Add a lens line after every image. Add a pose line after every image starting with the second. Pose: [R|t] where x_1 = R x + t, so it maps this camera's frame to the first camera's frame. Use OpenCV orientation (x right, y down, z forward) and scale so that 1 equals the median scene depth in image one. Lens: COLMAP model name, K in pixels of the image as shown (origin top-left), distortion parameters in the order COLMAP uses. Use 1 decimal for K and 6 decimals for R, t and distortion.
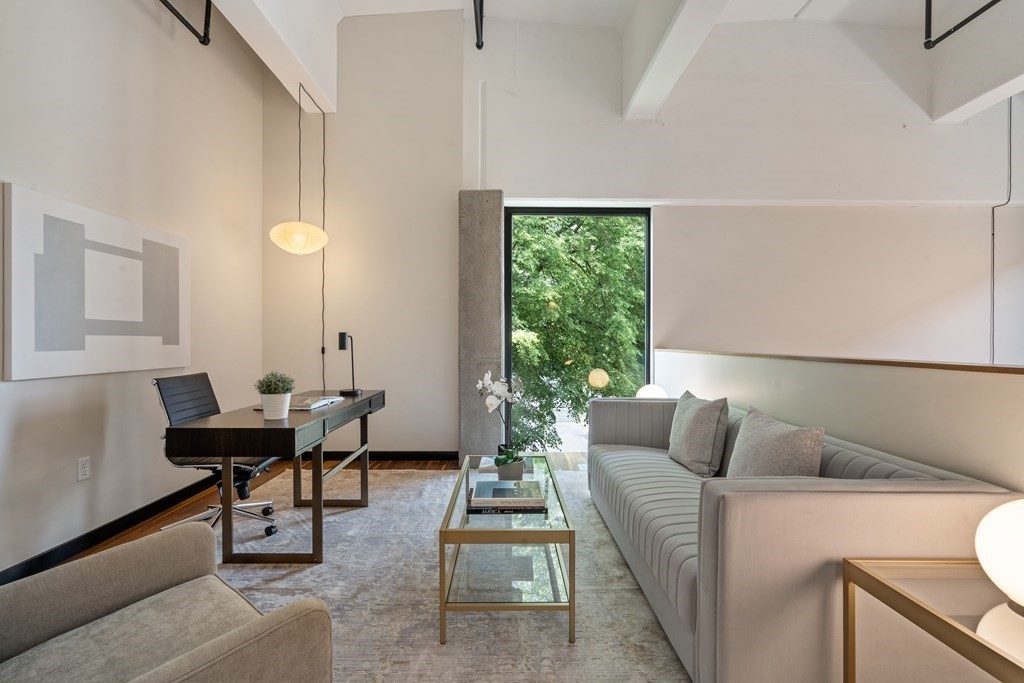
lens RADIAL K [[480.1, 0, 508.2], [0, 480.1, 352.6], [0, 0, 1]] dist [-0.003469, 0.000018]
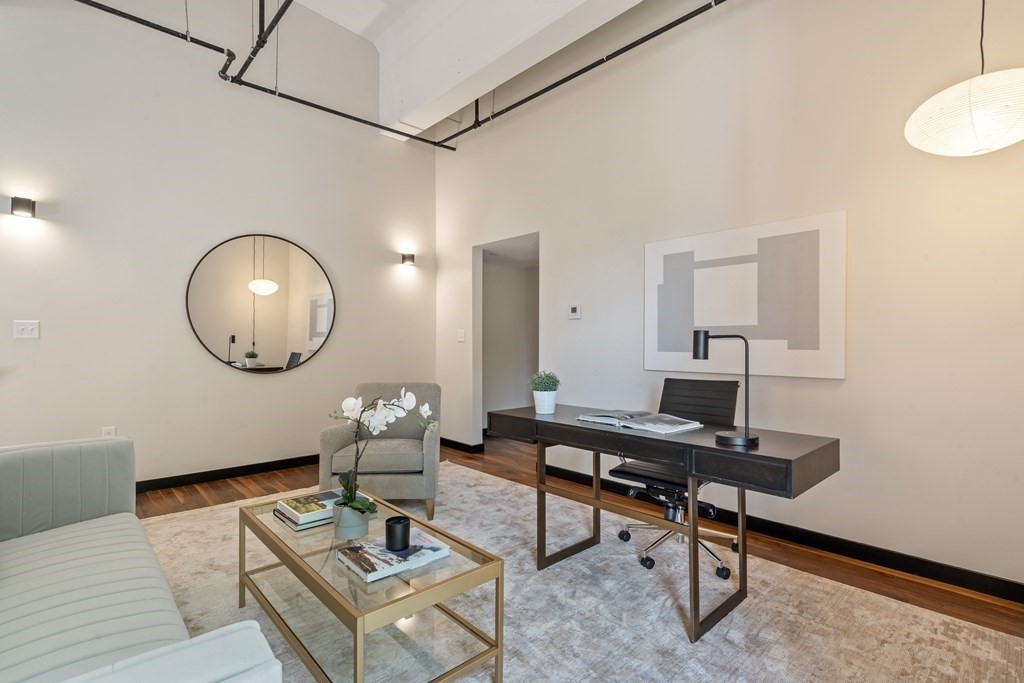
lens RADIAL K [[485.6, 0, 505.0], [0, 485.6, 340.4], [0, 0, 1]] dist [0.000932, -0.000065]
pose [[-0.744634, -0.010079, -0.667397, 0.270289], [-0.021735, 0.999722, 0.009152, -0.031269], [0.667119, 0.021321, -0.744646, 1.396017]]
